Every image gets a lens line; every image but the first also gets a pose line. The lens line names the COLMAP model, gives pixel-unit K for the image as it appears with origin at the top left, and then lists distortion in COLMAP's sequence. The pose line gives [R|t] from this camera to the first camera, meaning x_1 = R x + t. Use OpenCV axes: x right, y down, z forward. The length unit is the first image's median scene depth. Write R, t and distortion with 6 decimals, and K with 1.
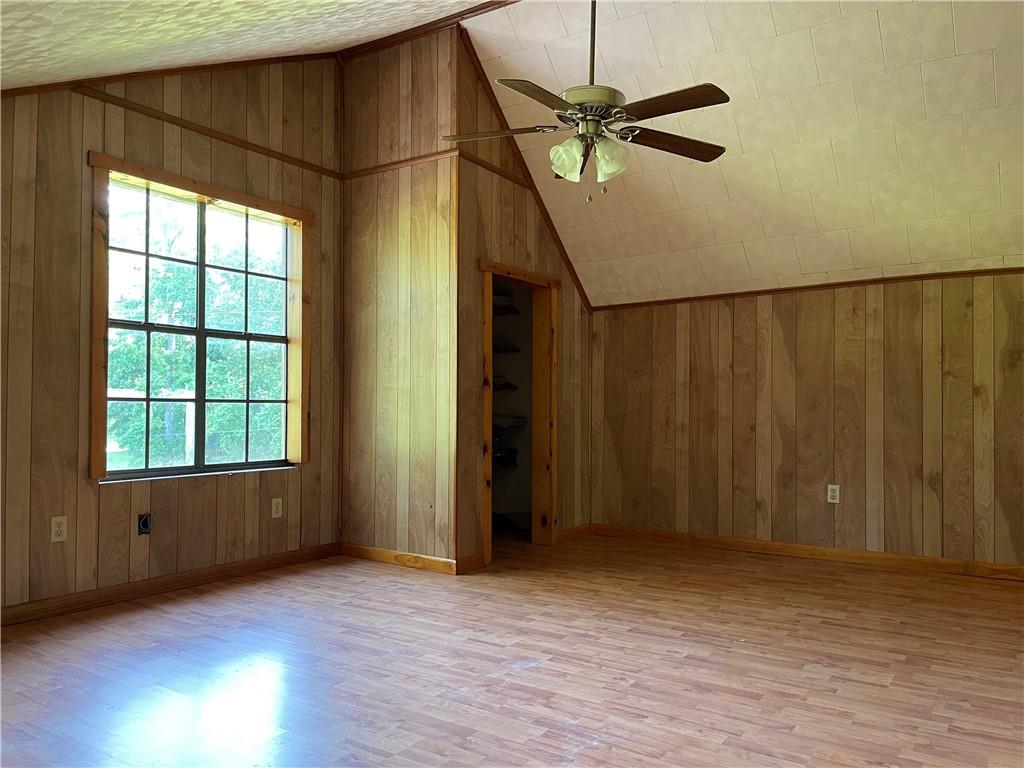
lens RADIAL K [[780.8, 0, 510.3], [0, 780.8, 388.9], [0, 0, 1]] dist [0.071789, -0.095705]
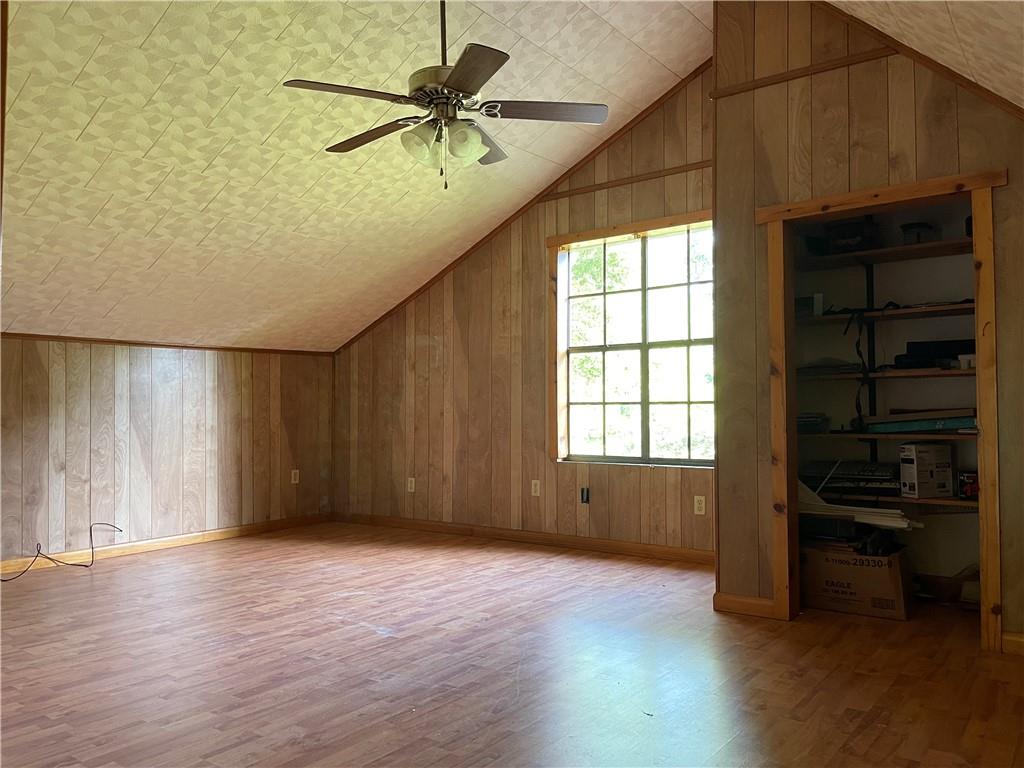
lens RADIAL K [[780.8, 0, 511.1], [0, 780.8, 387.3], [0, 0, 1]] dist [0.071789, -0.095705]
pose [[-0.069992, -0.038957, -0.996787, 1.026146], [0.029522, 0.998719, -0.041106, 0.042969], [0.997111, -0.032304, -0.068752, 1.126028]]
